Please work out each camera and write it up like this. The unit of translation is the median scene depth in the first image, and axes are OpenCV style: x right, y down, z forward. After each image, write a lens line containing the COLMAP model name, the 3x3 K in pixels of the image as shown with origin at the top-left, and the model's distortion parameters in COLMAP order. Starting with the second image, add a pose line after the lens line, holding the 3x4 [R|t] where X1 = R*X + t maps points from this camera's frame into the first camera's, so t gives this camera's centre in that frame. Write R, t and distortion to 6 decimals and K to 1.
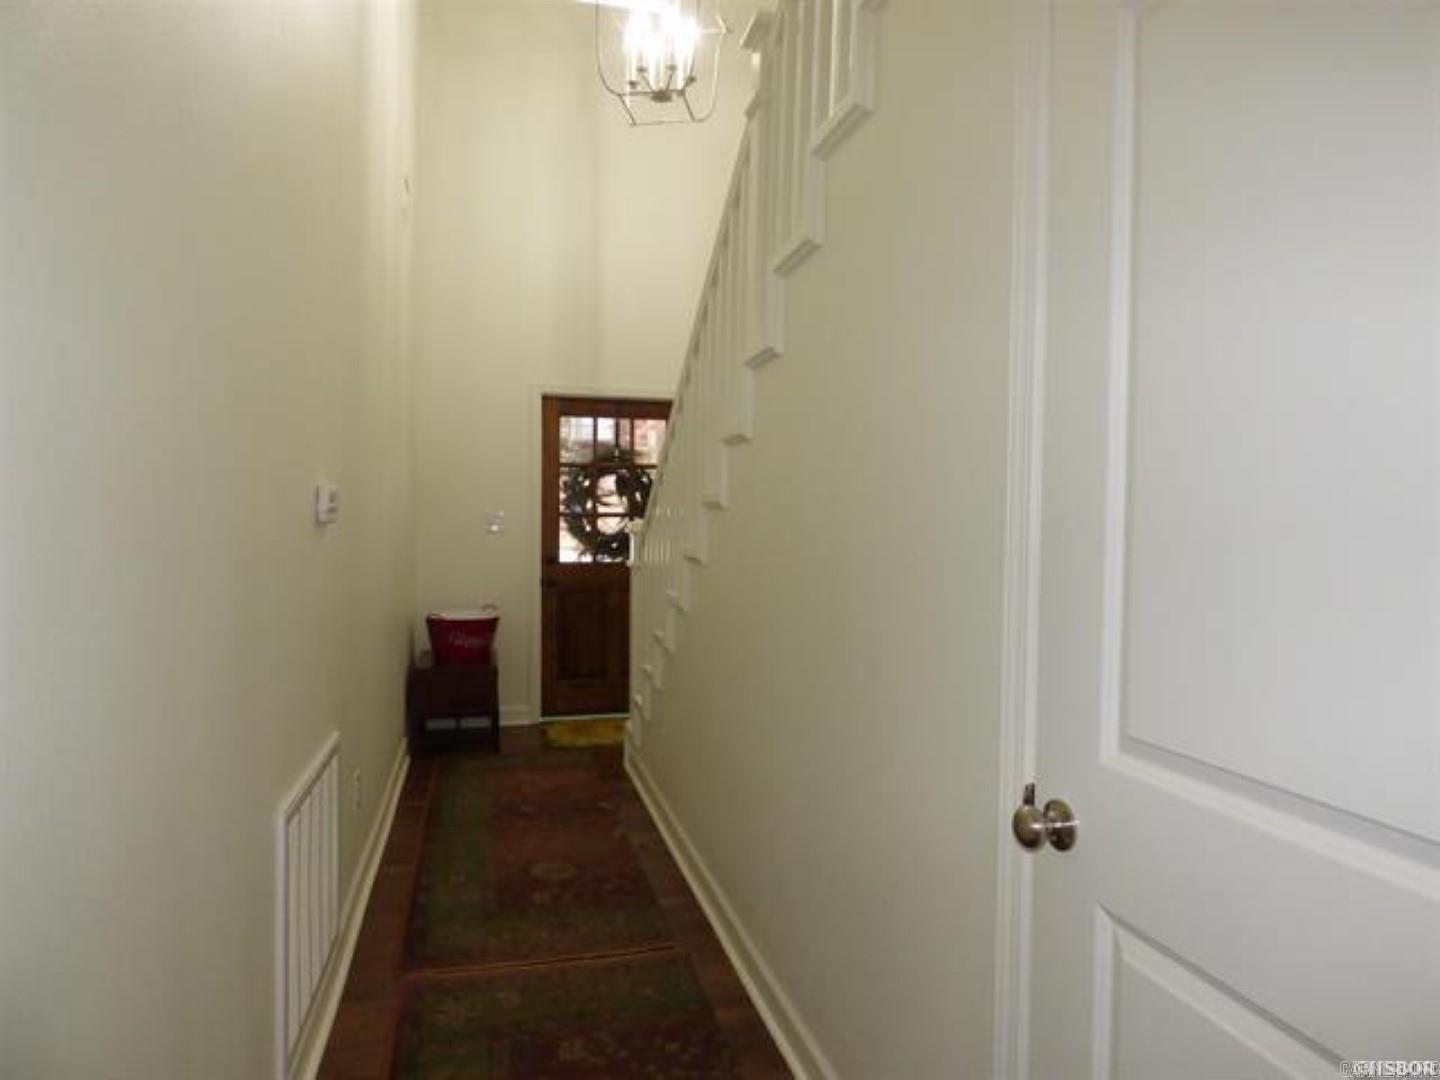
lens RADIAL K [[894.6, 0, 729.9], [0, 894.6, 543.0], [0, 0, 1]] dist [-0.003558, -0.000212]
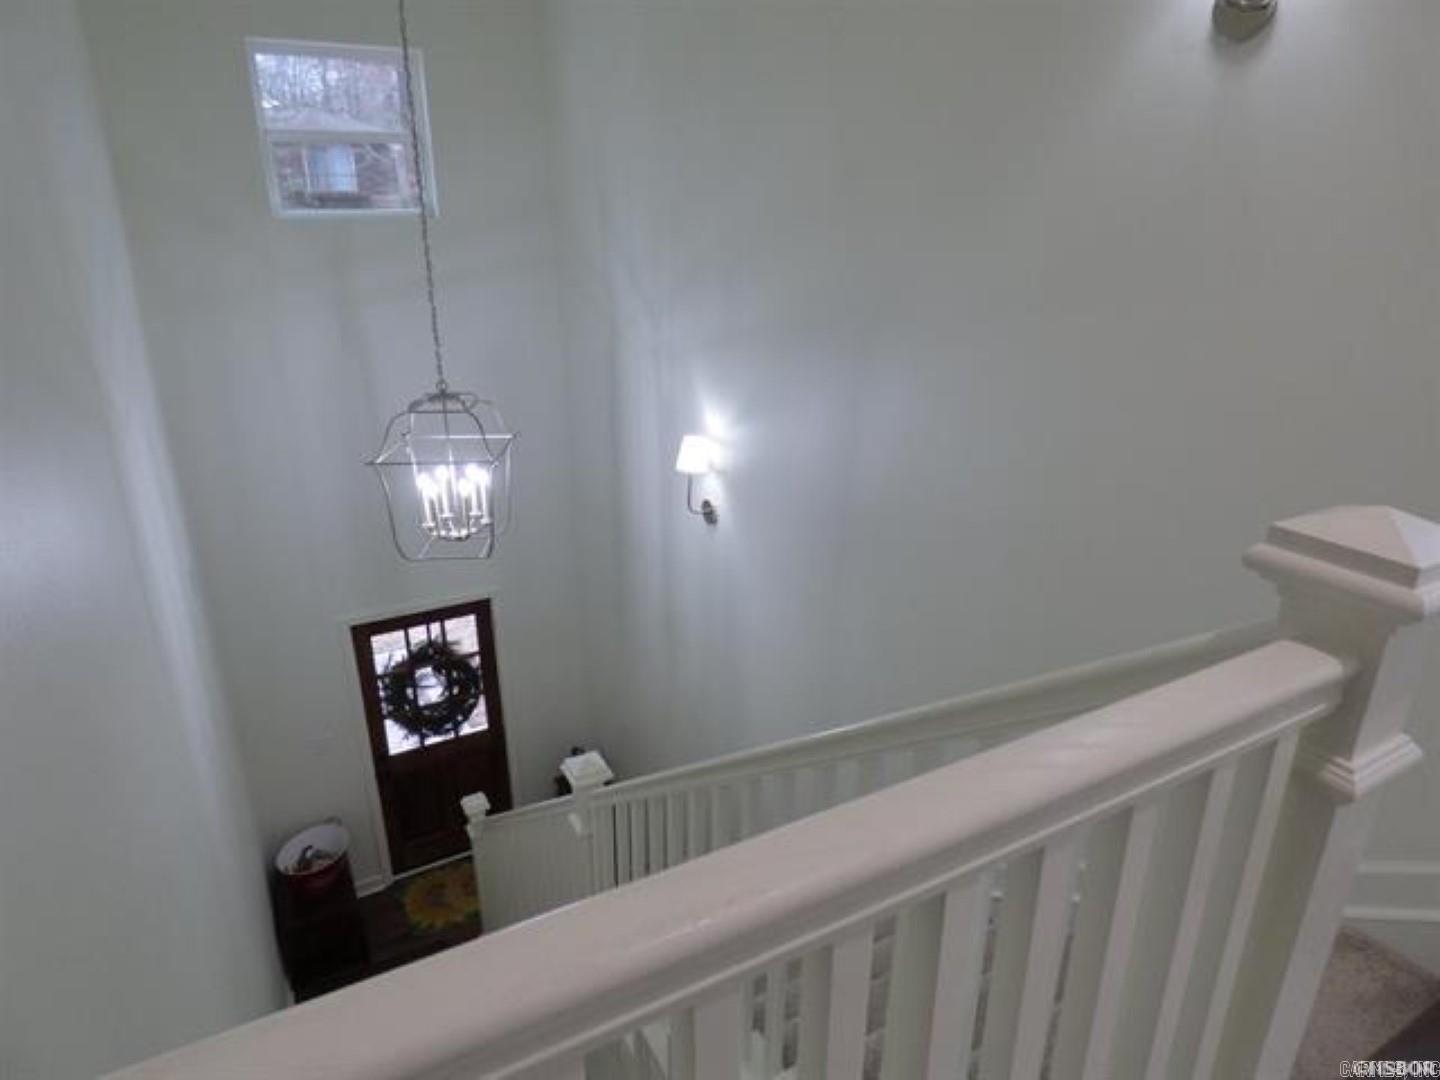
lens RADIAL K [[894.6, 0, 729.9], [0, 894.6, 543.0], [0, 0, 1]] dist [-0.003558, -0.000212]
pose [[0.971512, -0.098450, 0.215574, 0.001885], [0.021602, 0.942631, 0.333135, -0.570459], [-0.236004, -0.318988, 0.917905, -0.014091]]
